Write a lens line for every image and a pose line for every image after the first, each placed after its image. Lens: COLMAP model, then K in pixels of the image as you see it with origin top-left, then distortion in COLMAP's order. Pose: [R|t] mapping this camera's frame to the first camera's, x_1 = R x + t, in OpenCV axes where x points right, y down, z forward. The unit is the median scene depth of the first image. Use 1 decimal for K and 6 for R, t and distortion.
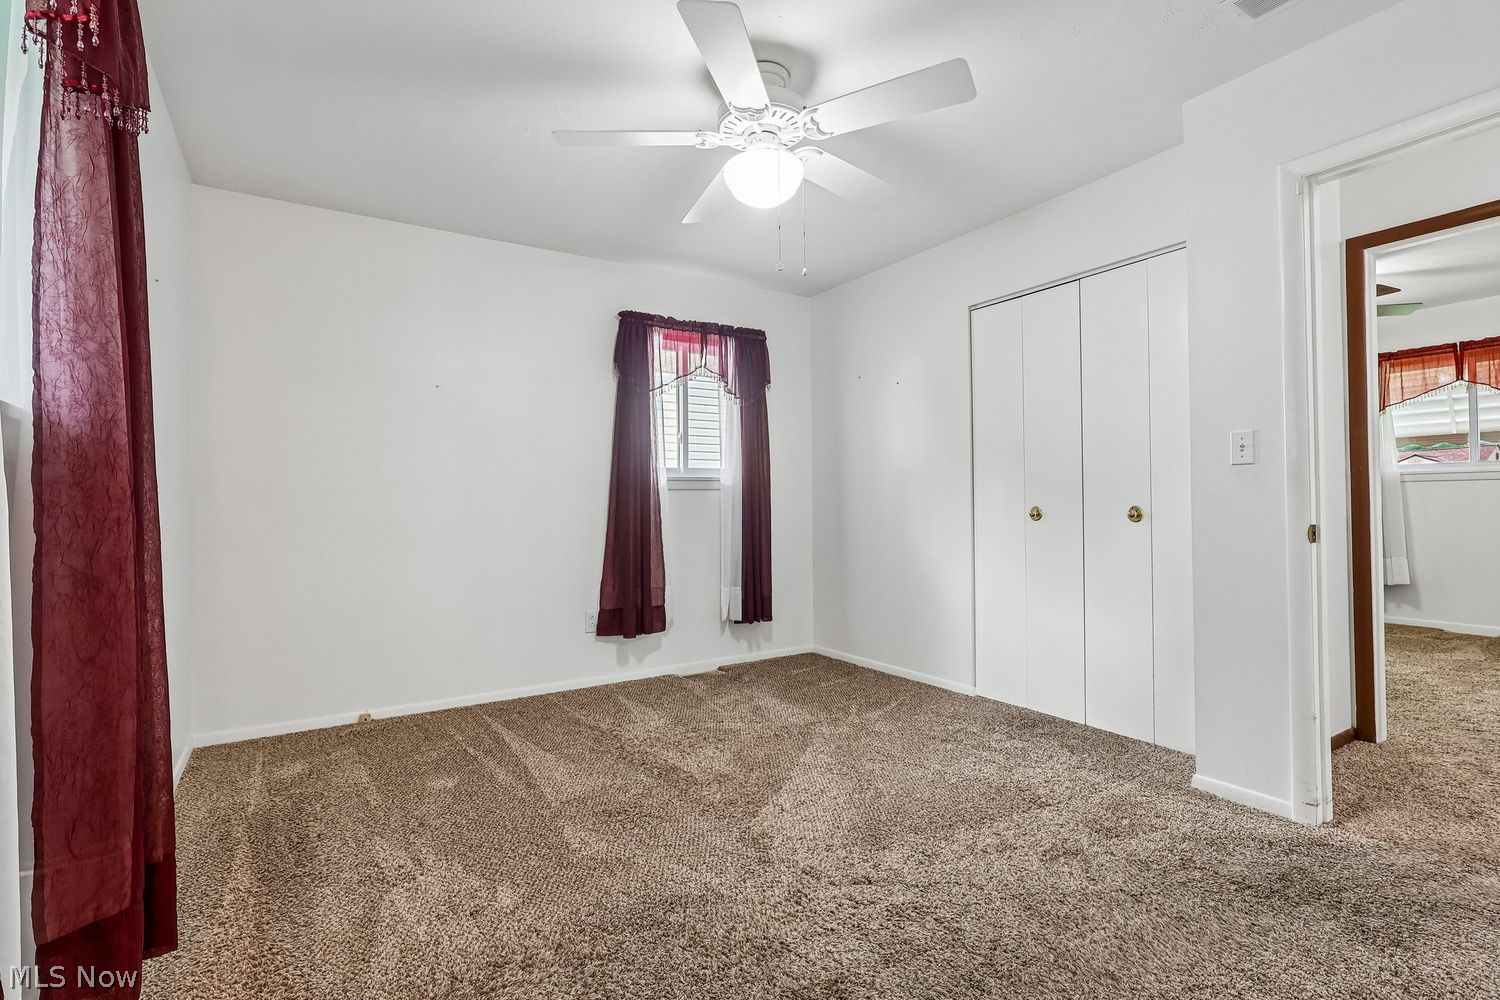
lens RADIAL K [[685.8, 0, 746.1], [0, 685.8, 498.2], [0, 0, 1]] dist [0.001036, -0.000064]
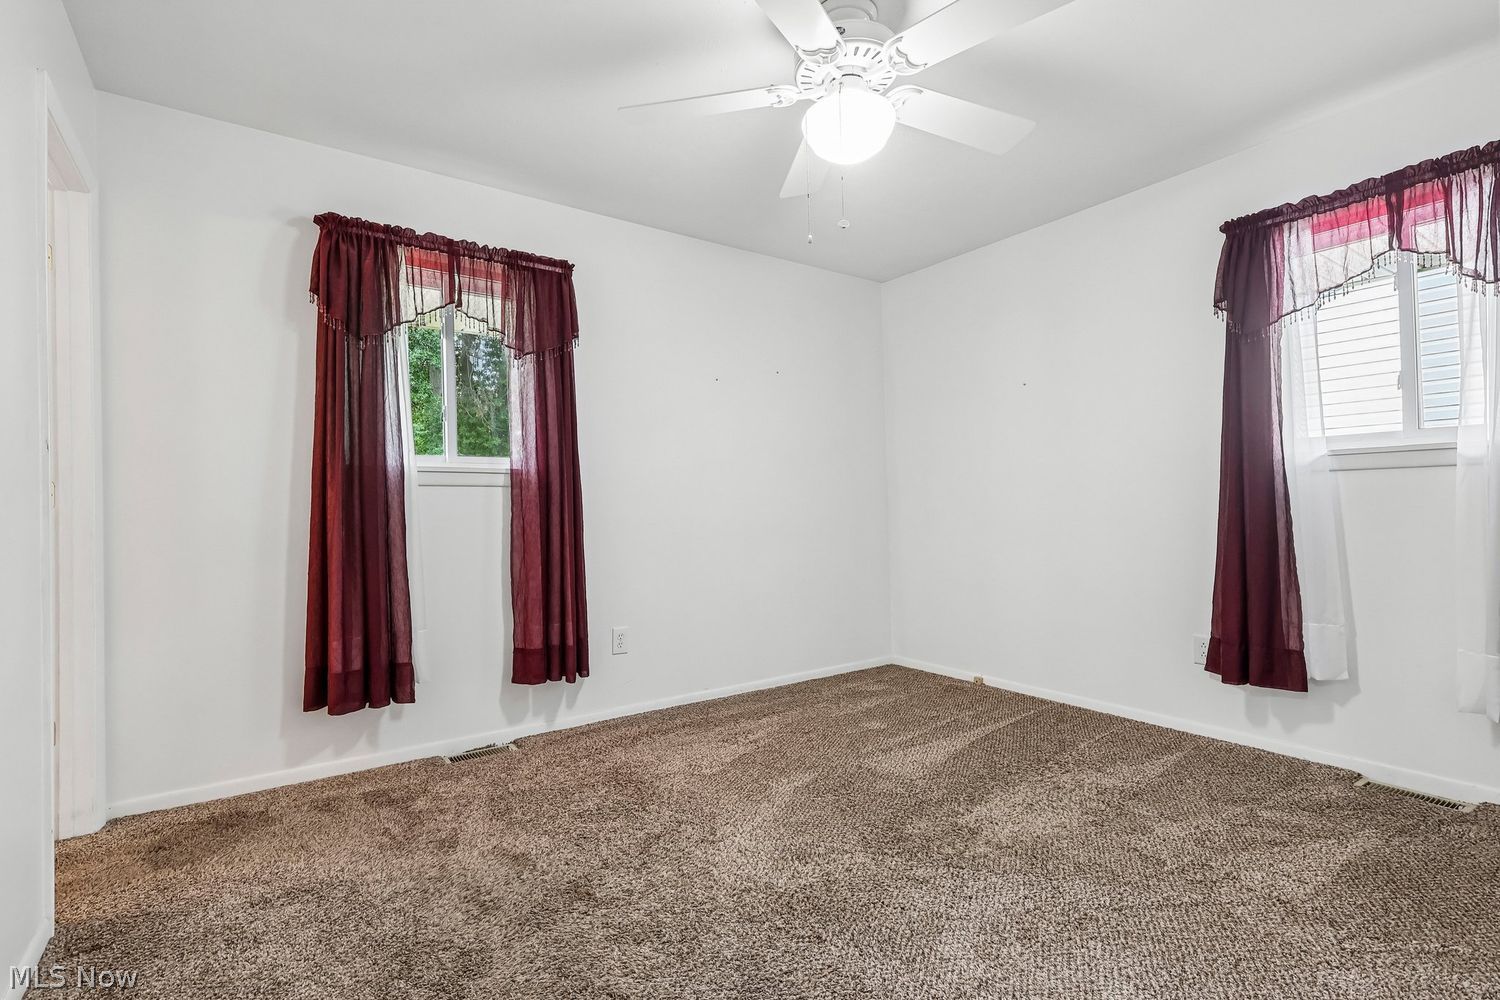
lens RADIAL K [[685.8, 0, 746.1], [0, 685.8, 498.2], [0, 0, 1]] dist [0.001036, -0.000064]
pose [[0.060208, -0.006654, -0.998164, 0.573302], [0.019167, 0.999801, -0.005509, 0.006800], [0.998002, -0.018800, 0.060324, 0.516253]]
